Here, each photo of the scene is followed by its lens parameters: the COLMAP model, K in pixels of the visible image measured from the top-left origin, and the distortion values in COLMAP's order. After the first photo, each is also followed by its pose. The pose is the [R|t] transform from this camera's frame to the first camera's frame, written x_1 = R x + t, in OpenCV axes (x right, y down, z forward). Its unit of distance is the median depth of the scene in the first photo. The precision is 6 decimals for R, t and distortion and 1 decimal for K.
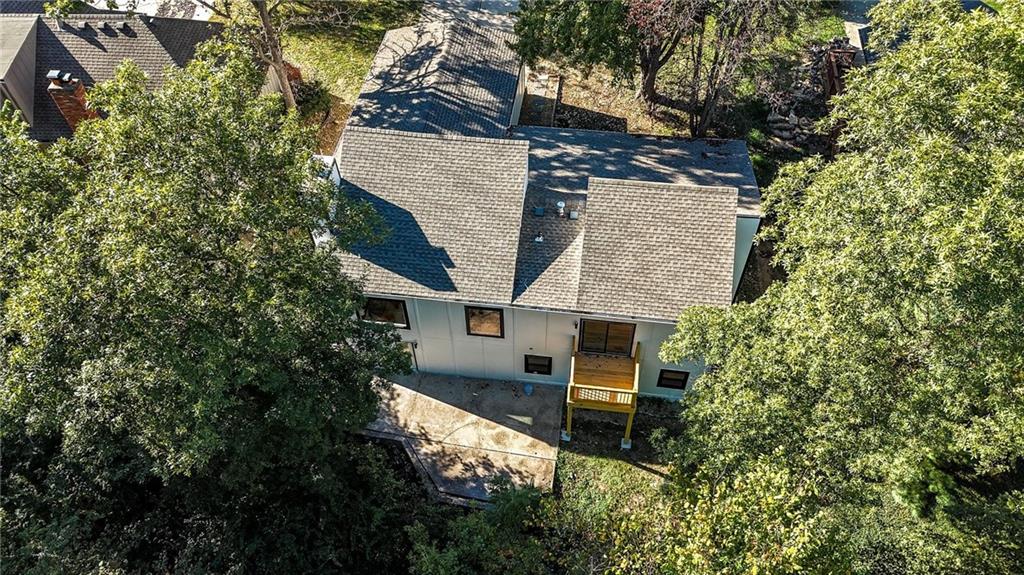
lens RADIAL K [[749.9, 0, 516.3], [0, 749.9, 286.9], [0, 0, 1]] dist [0.057502, -0.005455]
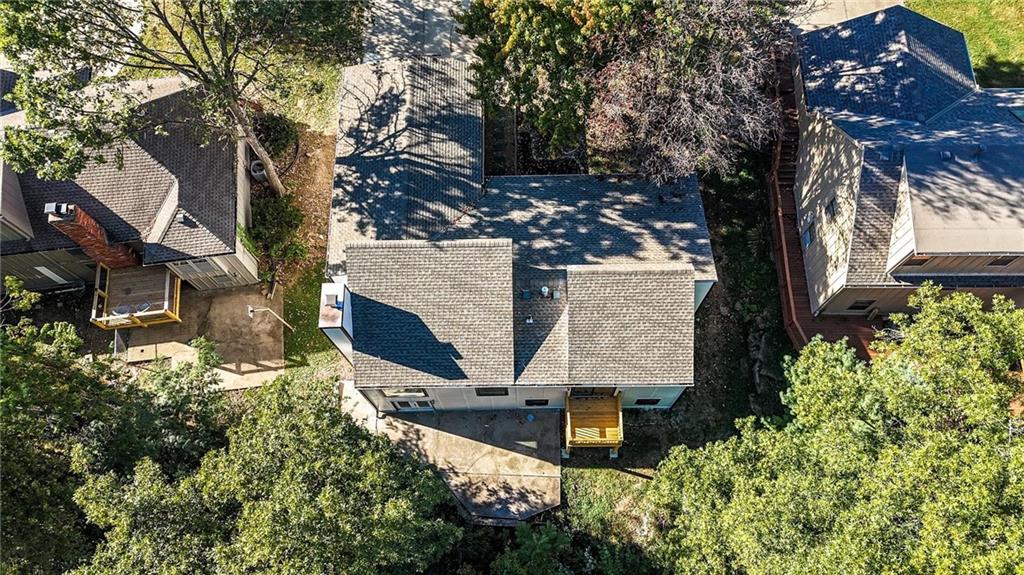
lens RADIAL K [[749.9, 0, 521.1], [0, 749.9, 291.8], [0, 0, 1]] dist [0.057502, -0.005455]
pose [[0.990248, -0.129844, 0.050488, -0.033587], [0.107701, 0.943377, 0.313753, -0.441052], [-0.088368, -0.305255, 0.948162, -0.087864]]
